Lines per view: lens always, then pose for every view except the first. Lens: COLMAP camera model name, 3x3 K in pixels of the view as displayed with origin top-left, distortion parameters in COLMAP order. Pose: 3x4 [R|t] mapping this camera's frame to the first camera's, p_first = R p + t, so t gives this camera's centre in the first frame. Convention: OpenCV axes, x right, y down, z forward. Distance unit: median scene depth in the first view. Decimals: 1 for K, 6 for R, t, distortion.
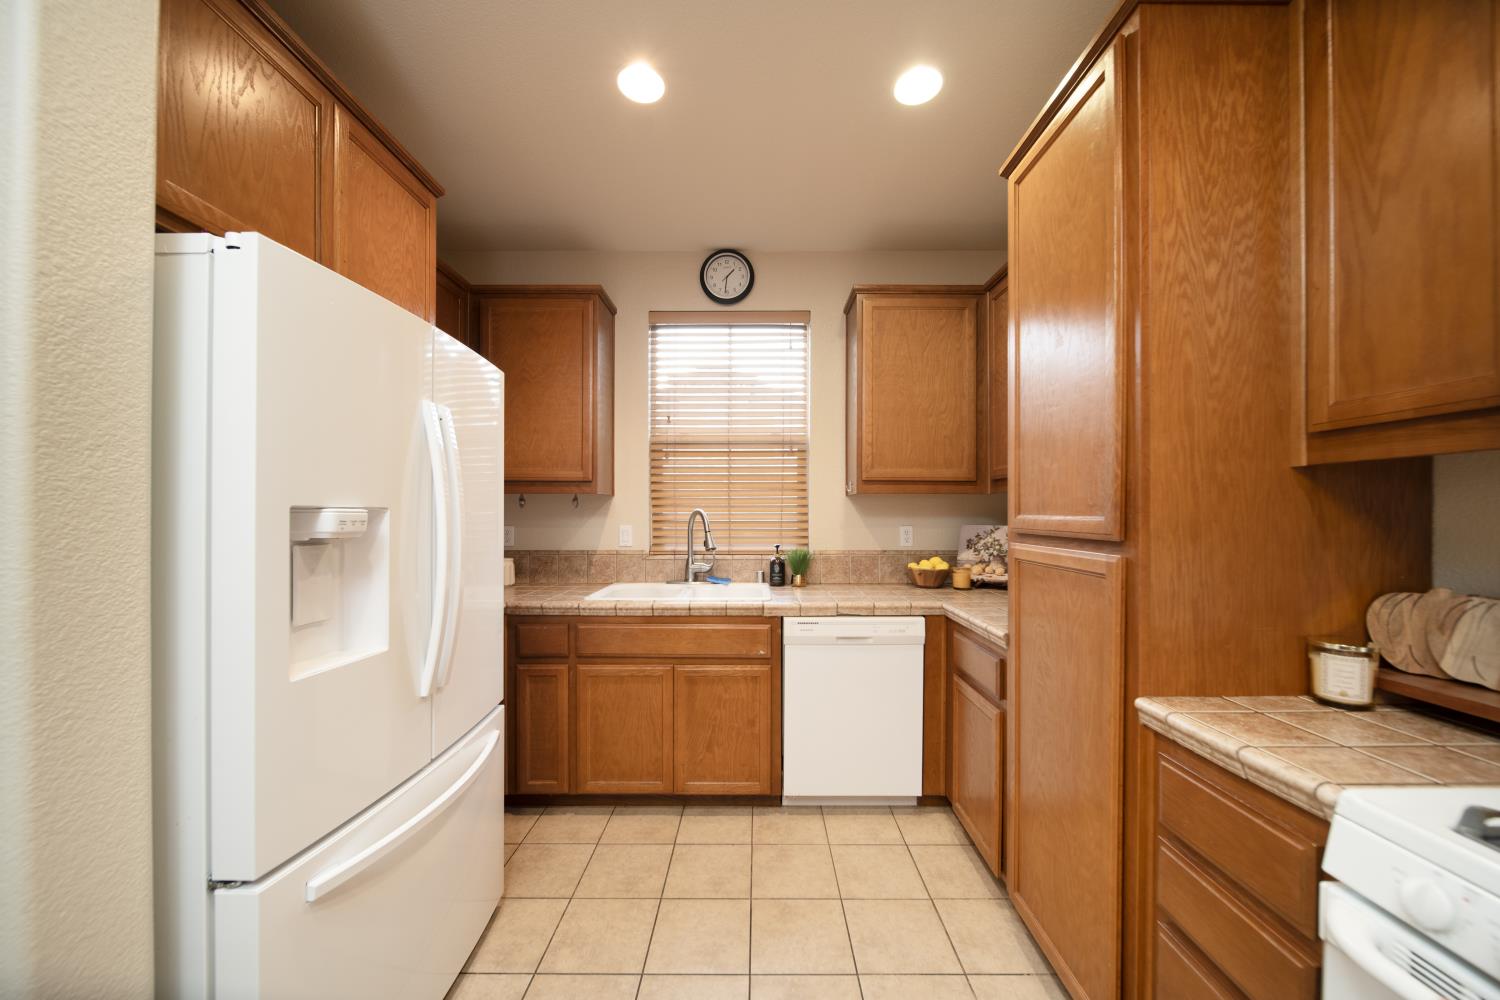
lens RADIAL K [[579.4, 0, 746.4], [0, 579.4, 511.1], [0, 0, 1]] dist [-0.002905, -0.000303]
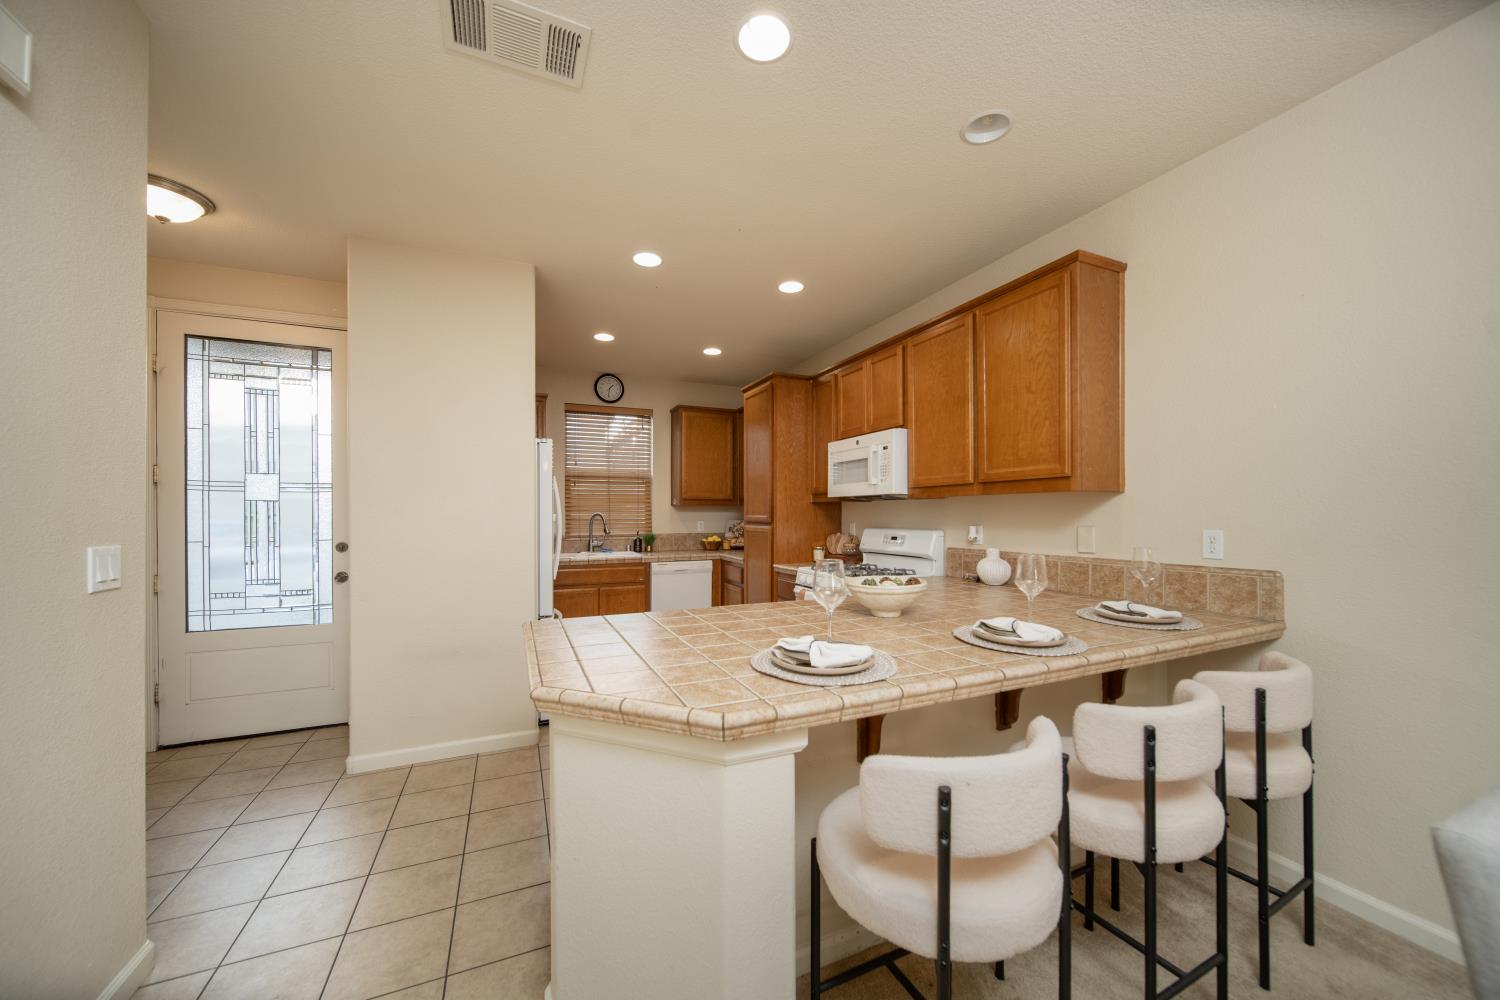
lens RADIAL K [[547.5, 0, 756.7], [0, 547.5, 502.1], [0, 0, 1]] dist [-0.004928, -0.000343]
pose [[0.912756, 0.005368, 0.408470, -0.413365], [0.001713, 0.999855, -0.016968, -0.008719], [-0.408501, 0.016187, 0.912614, -1.040436]]
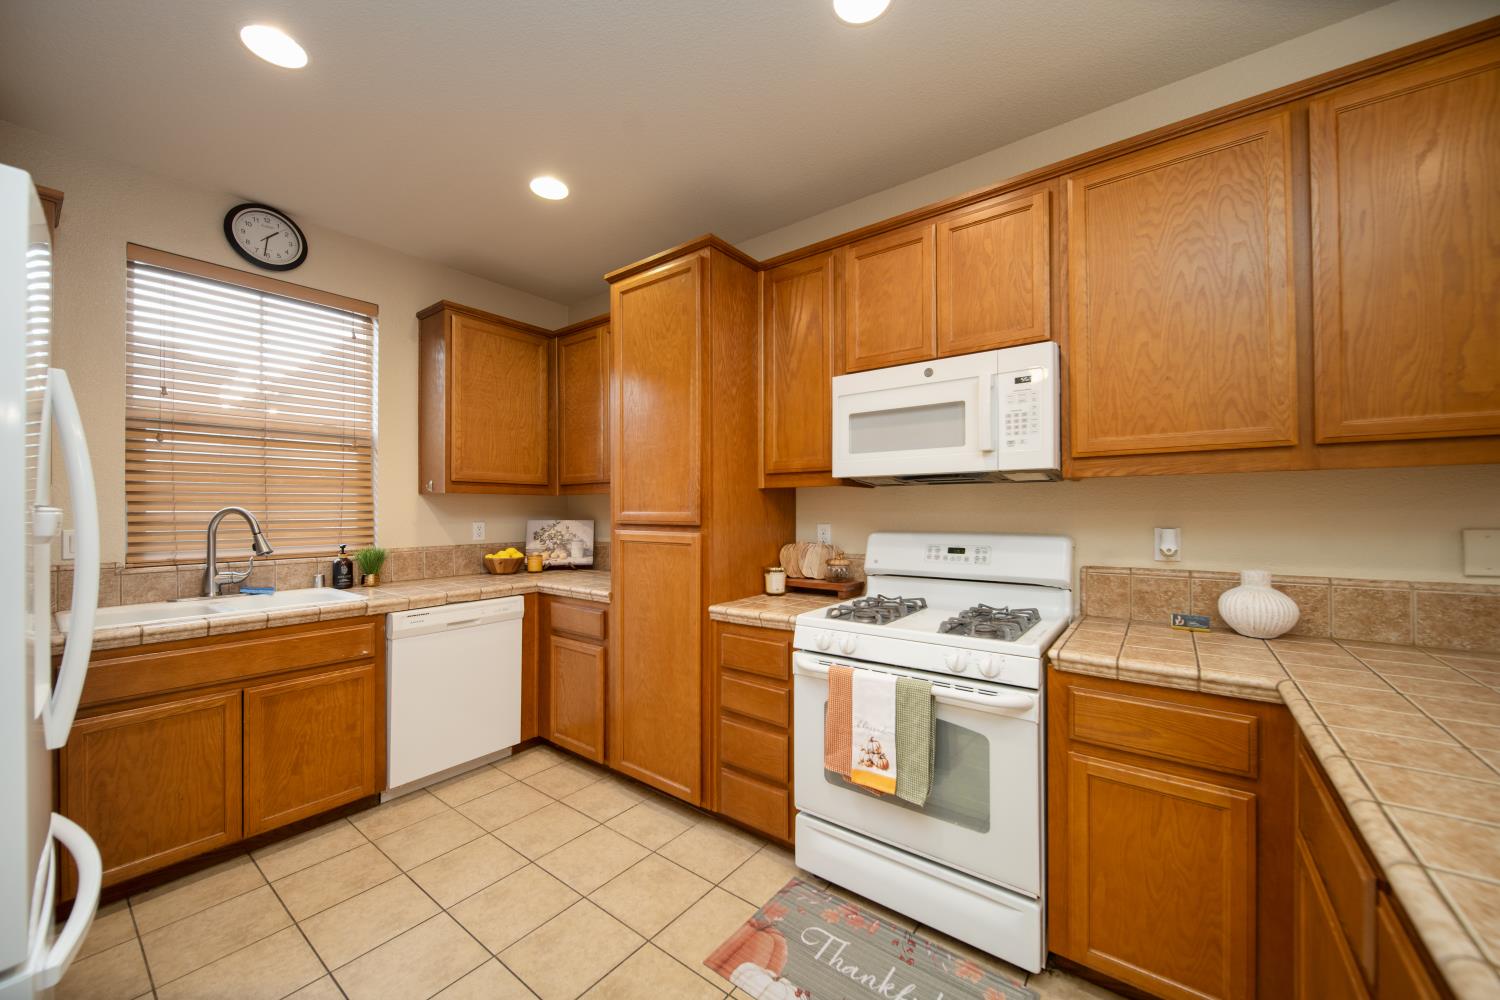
lens RADIAL K [[550.8, 0, 778.9], [0, 550.8, 501.3], [0, 0, 1]] dist [-0.002600, -0.000247]
pose [[0.583510, 0.009647, 0.812049, -0.323114], [0.000629, 0.999924, -0.012331, -0.001807], [-0.812106, 0.007706, 0.583459, -0.121960]]
